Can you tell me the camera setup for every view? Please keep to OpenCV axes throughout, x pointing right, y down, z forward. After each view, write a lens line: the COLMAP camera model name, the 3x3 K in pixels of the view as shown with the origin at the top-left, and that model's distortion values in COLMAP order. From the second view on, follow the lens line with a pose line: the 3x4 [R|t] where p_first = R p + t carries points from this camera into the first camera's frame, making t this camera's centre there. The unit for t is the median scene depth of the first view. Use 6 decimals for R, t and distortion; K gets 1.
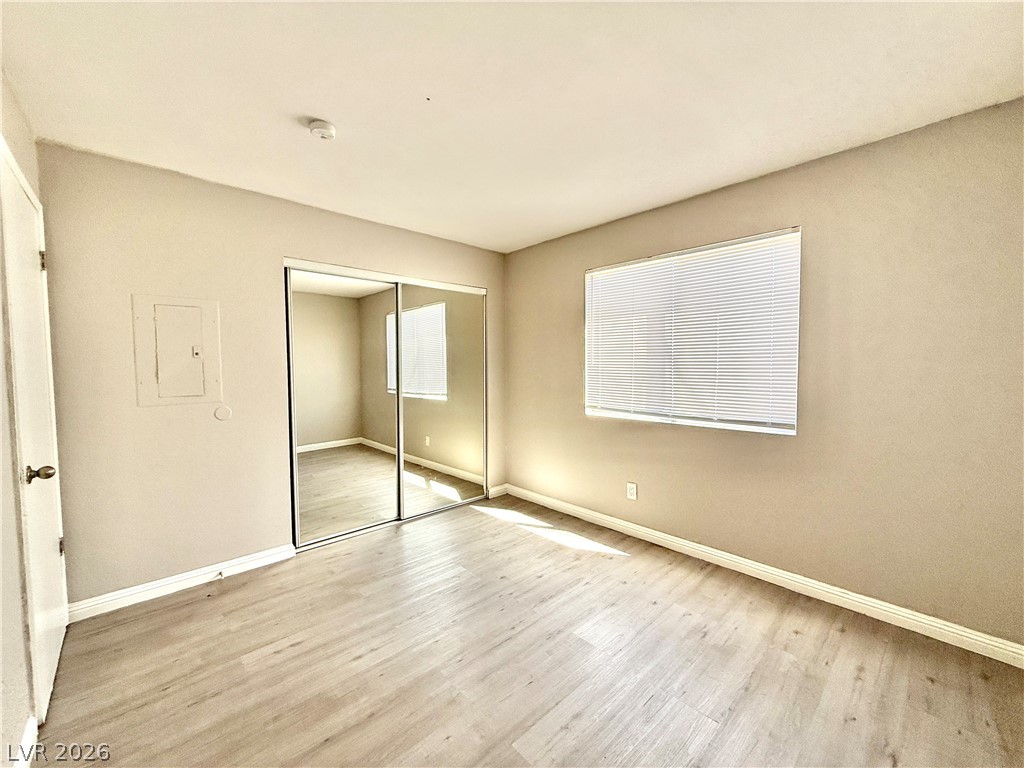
lens RADIAL K [[407.8, 0, 505.8], [0, 407.8, 380.7], [0, 0, 1]] dist [0.000775, 0.000078]
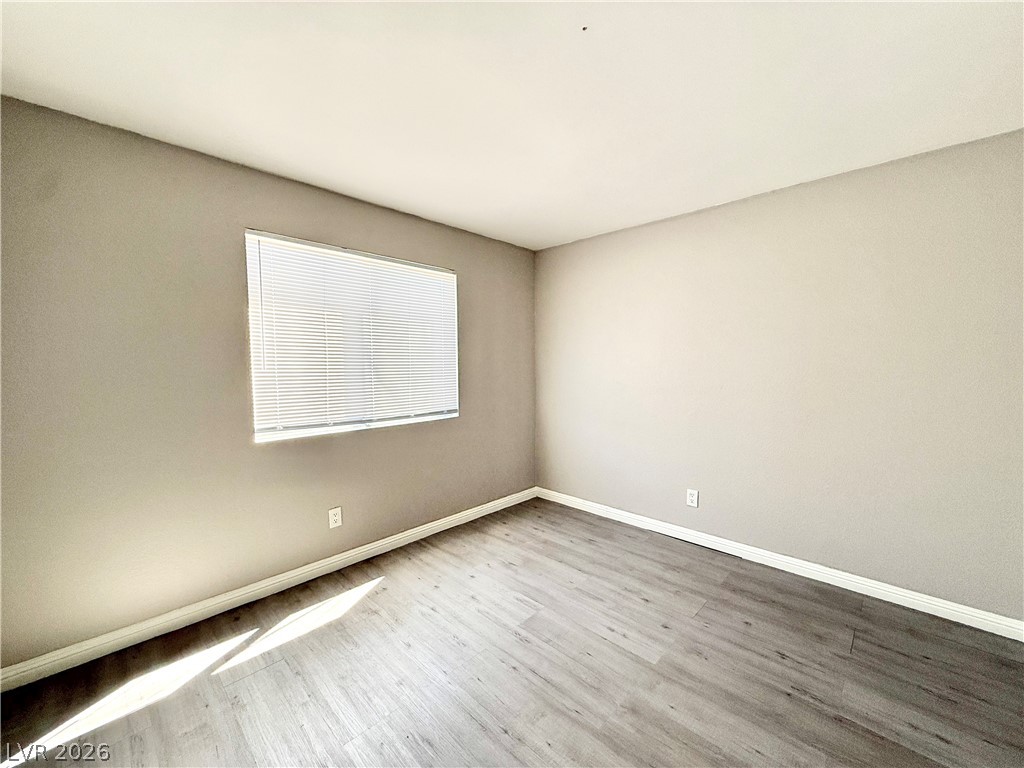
lens RADIAL K [[407.8, 0, 507.8], [0, 407.8, 380.9], [0, 0, 1]] dist [0.000775, 0.000078]
pose [[-0.059943, -0.040603, 0.997376, -0.712027], [0.042664, 0.998155, 0.043199, -0.044545], [-0.997290, 0.045142, -0.058100, 0.885086]]
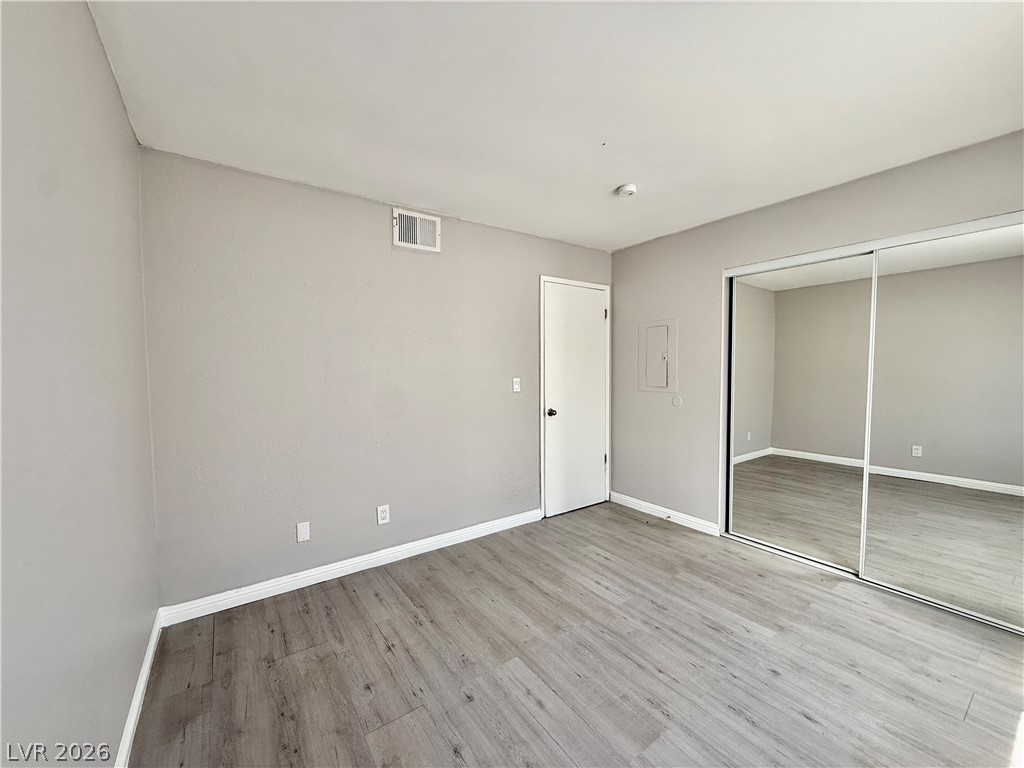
lens RADIAL K [[407.8, 0, 510.4], [0, 407.8, 384.0], [0, 0, 1]] dist [0.000775, 0.000078]
pose [[-0.121767, 0.046761, -0.991457, 0.758618], [-0.031744, 0.998195, 0.050978, -0.031904], [0.992051, 0.037680, -0.120063, 0.652591]]
